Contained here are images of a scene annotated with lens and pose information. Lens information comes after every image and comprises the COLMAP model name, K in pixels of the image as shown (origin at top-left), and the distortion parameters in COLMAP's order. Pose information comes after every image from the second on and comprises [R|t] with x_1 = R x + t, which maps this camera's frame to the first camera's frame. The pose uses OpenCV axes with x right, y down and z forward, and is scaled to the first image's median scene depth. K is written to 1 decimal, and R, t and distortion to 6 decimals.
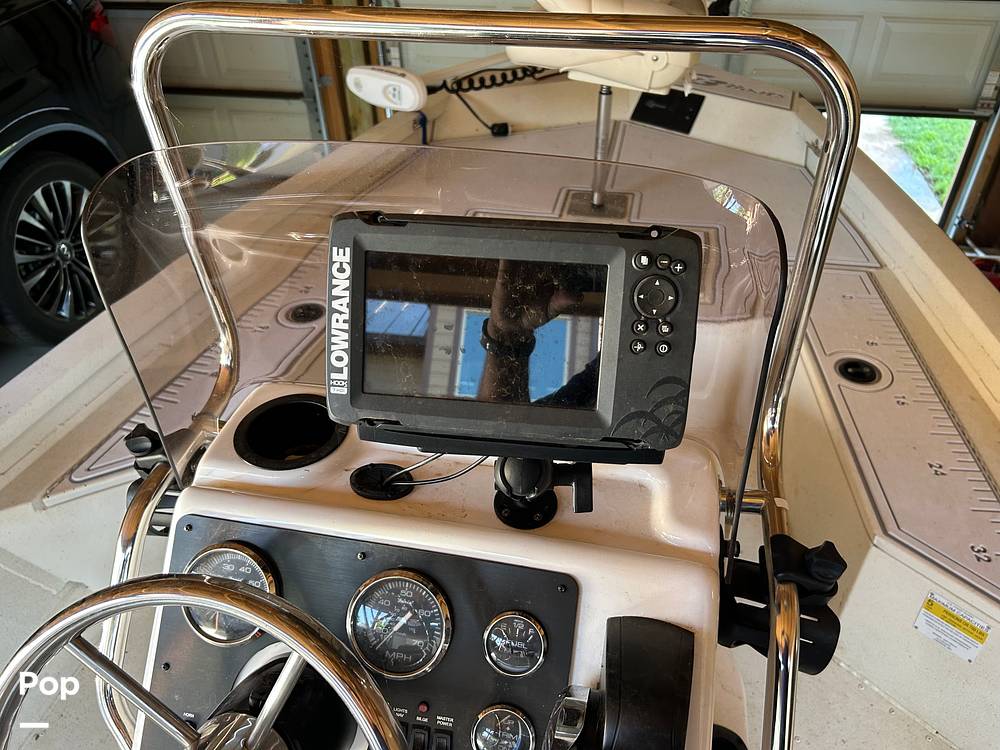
lens RADIAL K [[753.2, 0, 494.9], [0, 753.2, 374.0], [0, 0, 1]] dist [0.047096, -0.051658]
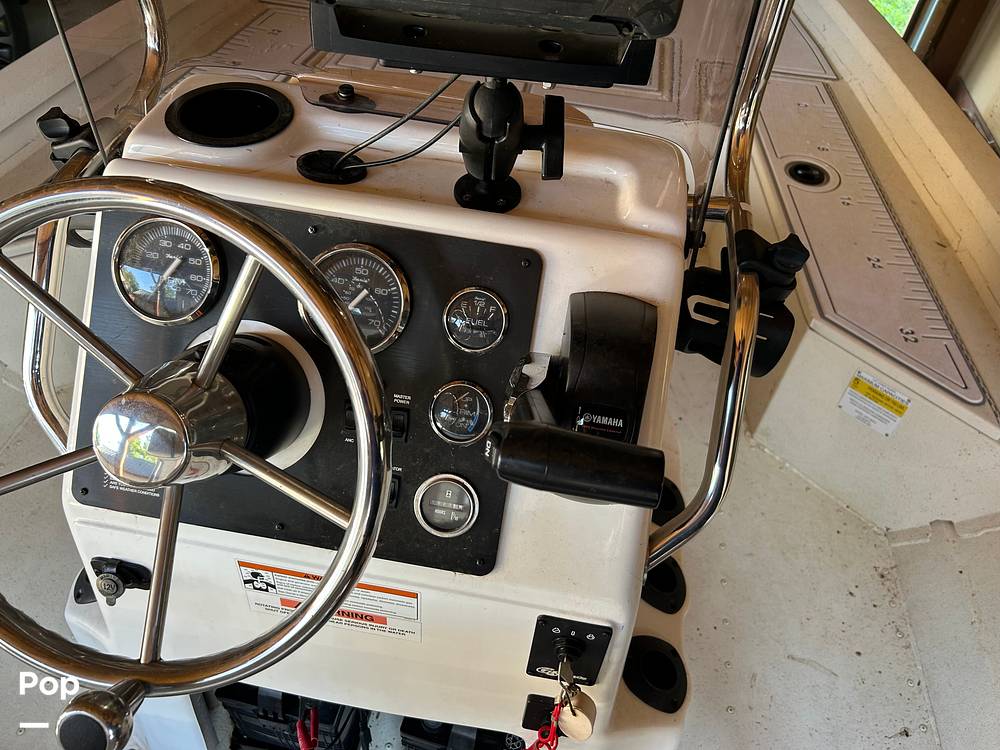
lens RADIAL K [[753.2, 0, 494.3], [0, 753.2, 378.8], [0, 0, 1]] dist [0.047096, -0.051658]
pose [[0.995974, 0.016027, 0.088197, -0.030055], [-0.030711, 0.985350, 0.167757, 0.236279], [-0.084217, -0.169791, 0.981875, 0.027904]]
